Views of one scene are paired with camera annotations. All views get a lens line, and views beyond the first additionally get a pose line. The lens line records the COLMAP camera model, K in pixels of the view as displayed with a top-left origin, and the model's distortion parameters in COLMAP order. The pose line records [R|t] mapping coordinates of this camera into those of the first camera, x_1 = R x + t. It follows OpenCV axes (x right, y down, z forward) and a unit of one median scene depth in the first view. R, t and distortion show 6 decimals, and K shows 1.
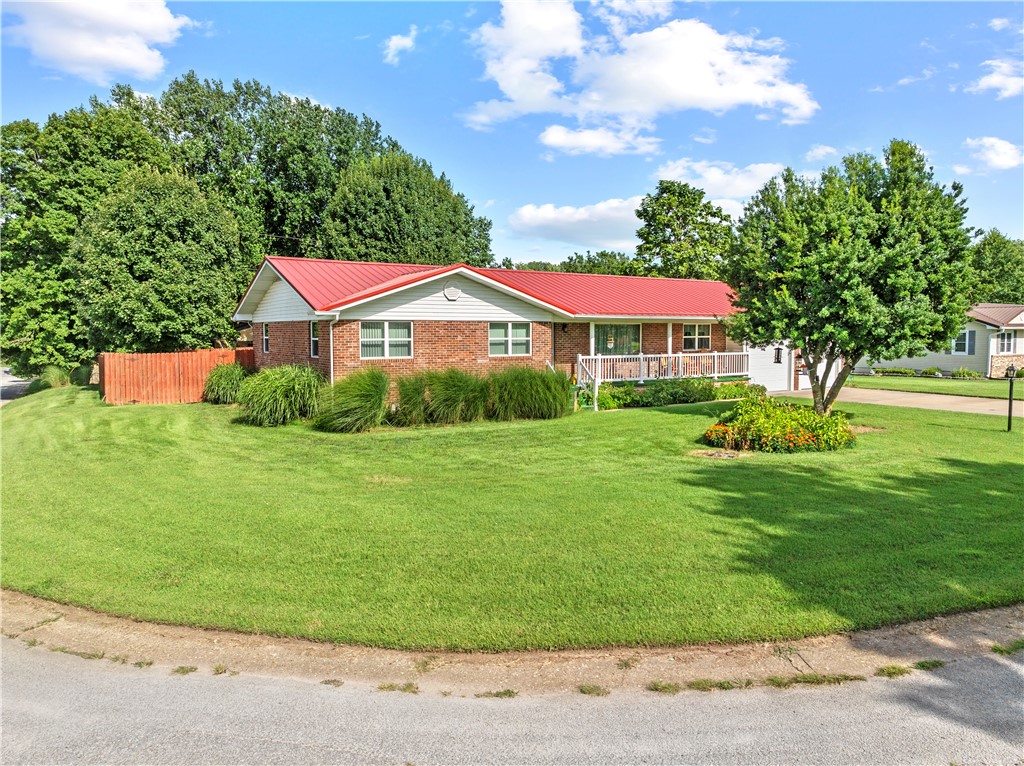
lens RADIAL K [[714.7, 0, 512.0], [0, 714.7, 383.0], [0, 0, 1]] dist [-0.014187, -0.000160]
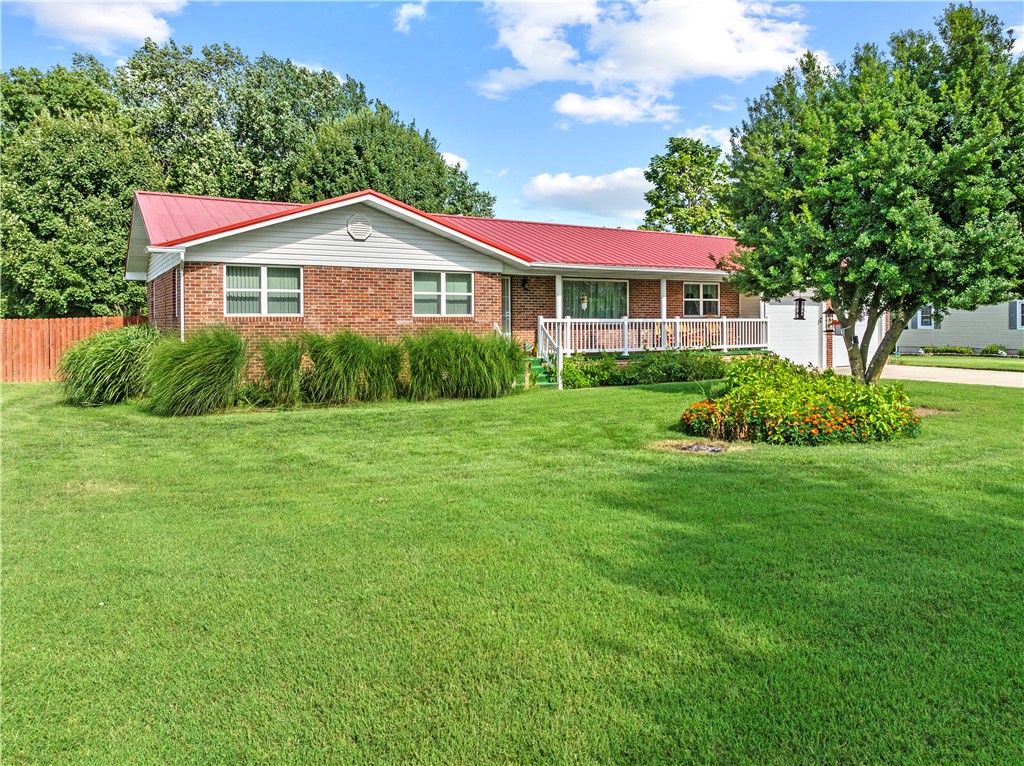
lens RADIAL K [[751.9, 0, 514.6], [0, 751.9, 333.6], [0, 0, 1]] dist [-0.021032, -0.005216]
pose [[0.999739, -0.001587, -0.022798, 0.098203], [0.000373, 0.998587, -0.053143, 0.024314], [0.022851, 0.053120, 0.998327, 0.229536]]
